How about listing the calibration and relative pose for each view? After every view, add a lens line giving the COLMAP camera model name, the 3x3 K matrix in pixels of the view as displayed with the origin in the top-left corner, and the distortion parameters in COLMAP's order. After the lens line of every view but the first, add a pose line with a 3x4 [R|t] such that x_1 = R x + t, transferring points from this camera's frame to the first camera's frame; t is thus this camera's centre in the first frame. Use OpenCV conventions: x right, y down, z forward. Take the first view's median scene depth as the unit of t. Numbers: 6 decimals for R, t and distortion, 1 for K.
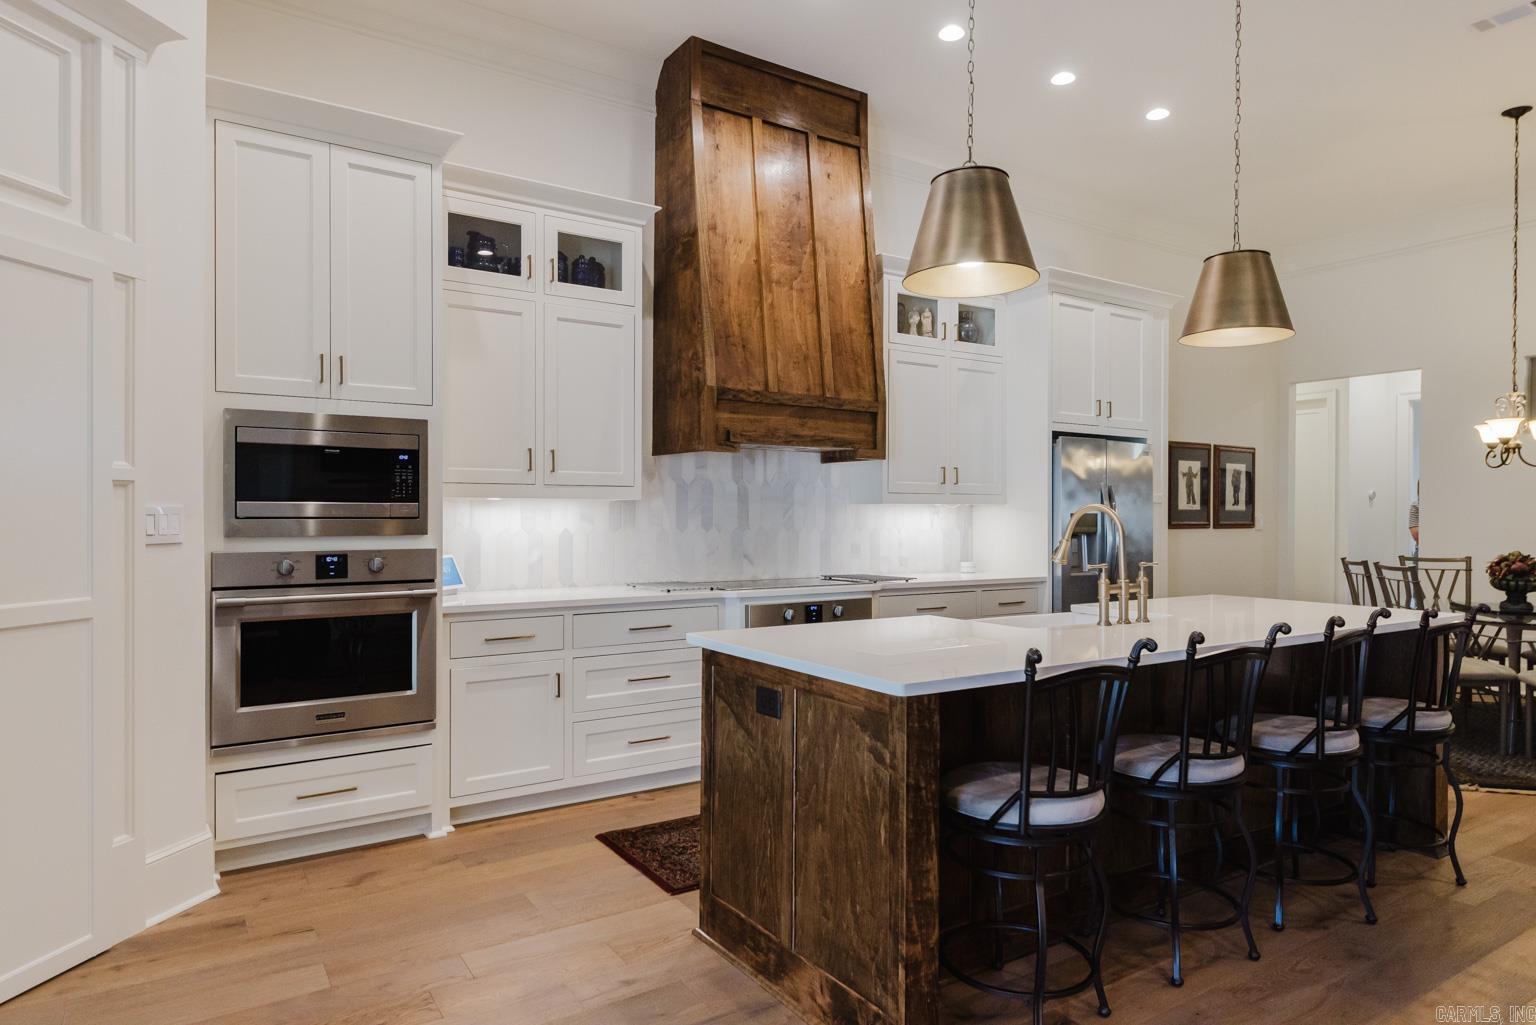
lens RADIAL K [[905.5, 0, 784.2], [0, 905.5, 515.5], [0, 0, 1]] dist [0.017862, -0.010972]
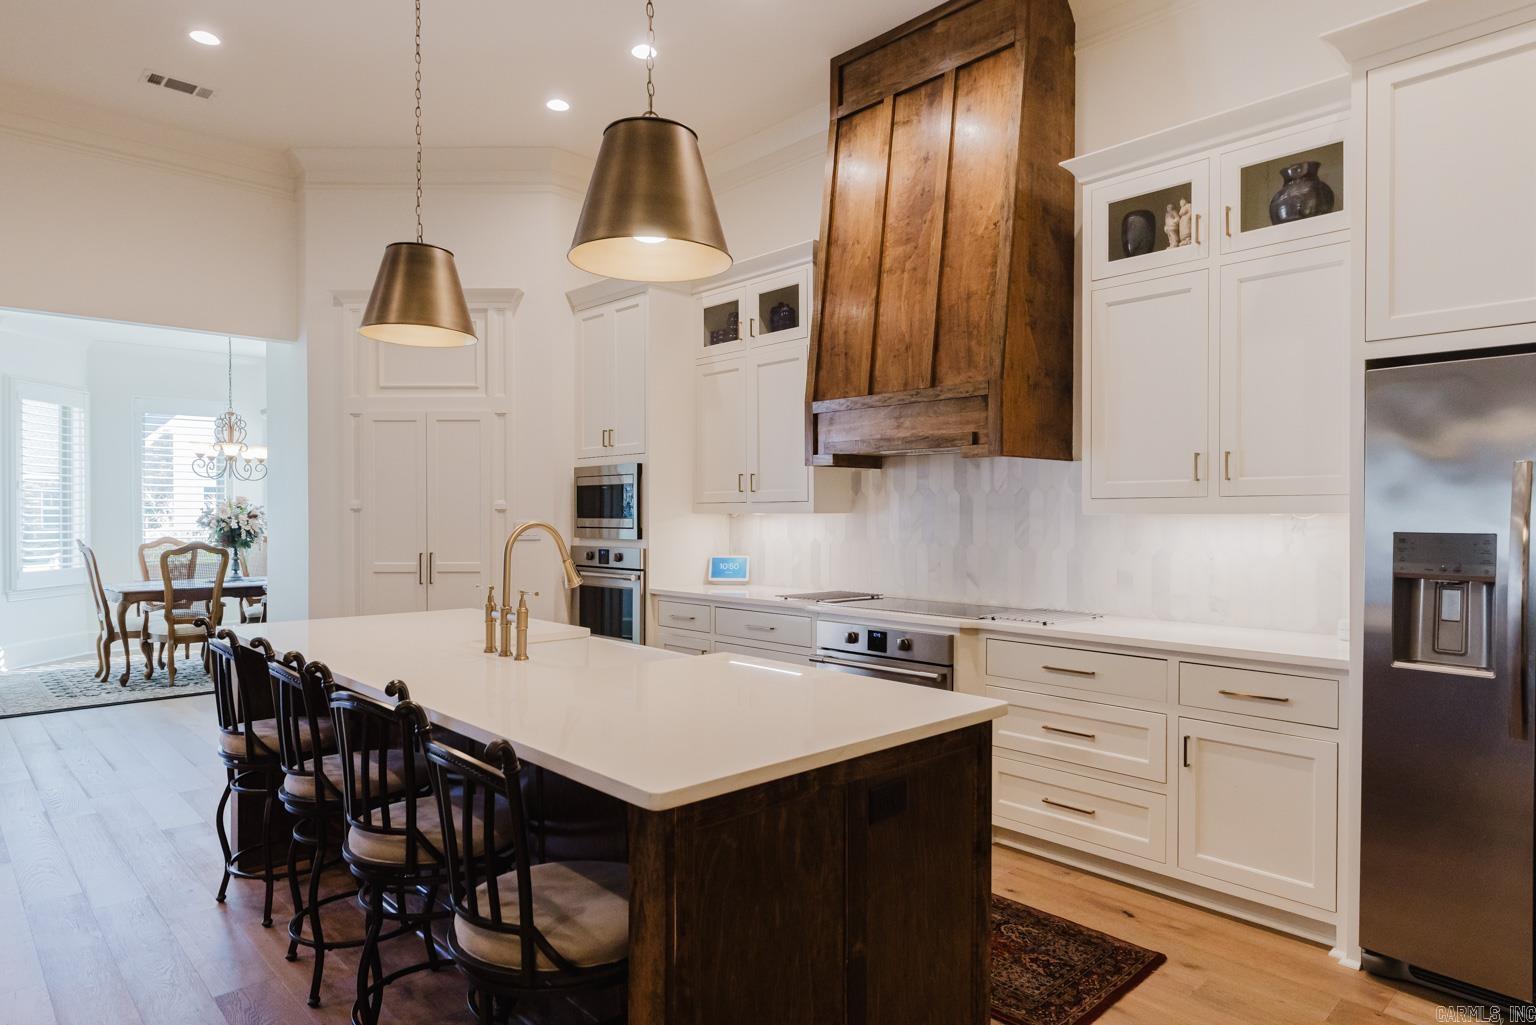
lens RADIAL K [[905.5, 0, 766.0], [0, 905.5, 518.4], [0, 0, 1]] dist [0.017862, -0.010972]
pose [[0.173617, -0.000015, -0.984813, 0.941879], [-0.001995, 0.999998, -0.000367, -0.011368], [0.984811, 0.002029, 0.173617, 0.793209]]
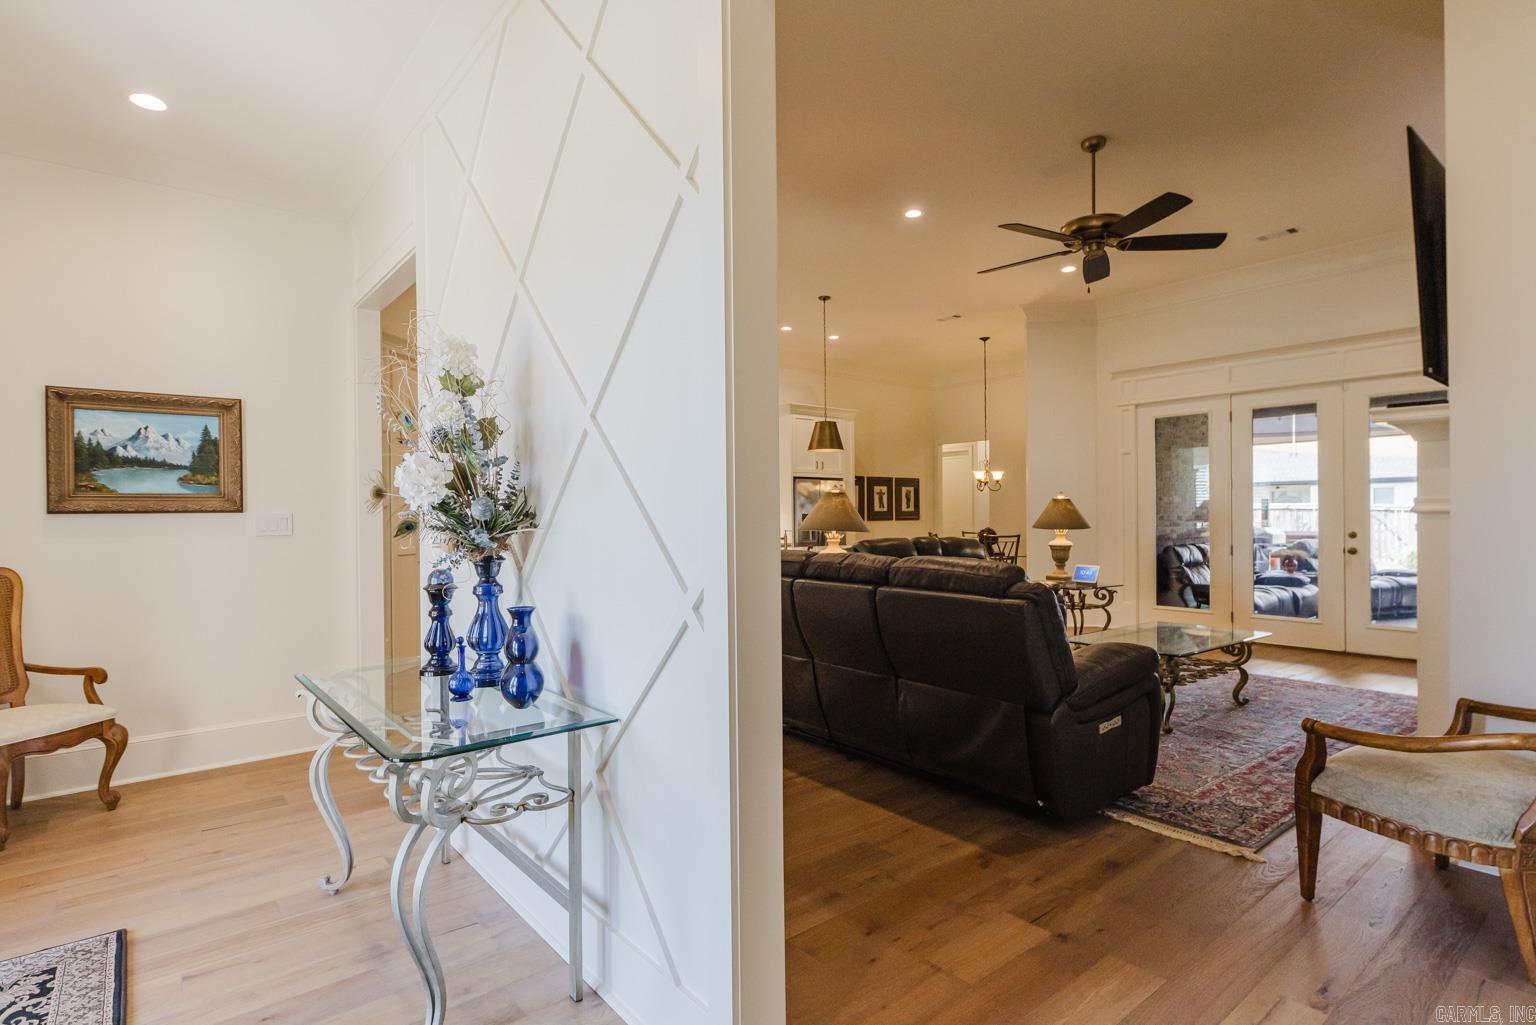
lens RADIAL K [[773.1, 0, 773.8], [0, 773.1, 519.3], [0, 0, 1]] dist [0.015820, -0.008744]
pose [[0.994477, -0.014512, 0.103951, 0.068543], [0.014221, 0.999893, 0.003540, 0.004003], [-0.103991, -0.002042, 0.994576, -1.123456]]
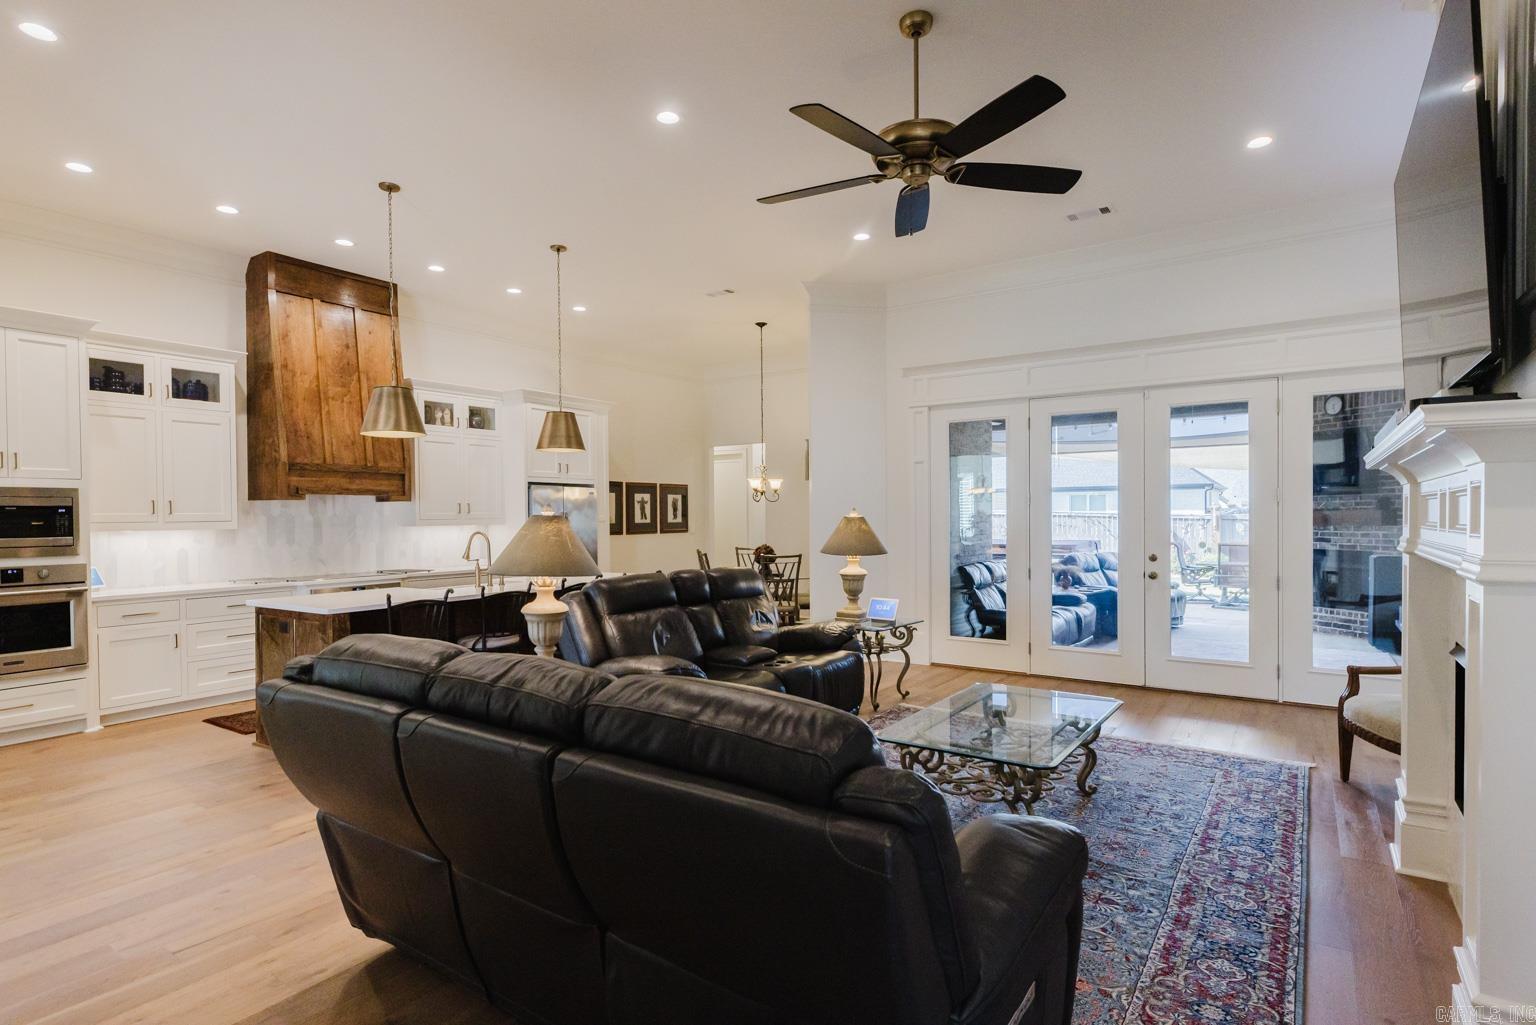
lens RADIAL K [[773.1, 0, 772.7], [0, 773.1, 522.8], [0, 0, 1]] dist [0.015820, -0.008744]
pose [[0.924556, -0.016419, 0.380693, 0.214896], [0.013066, 0.999850, 0.011391, -0.033555], [-0.380823, -0.005557, 0.924631, -0.714764]]
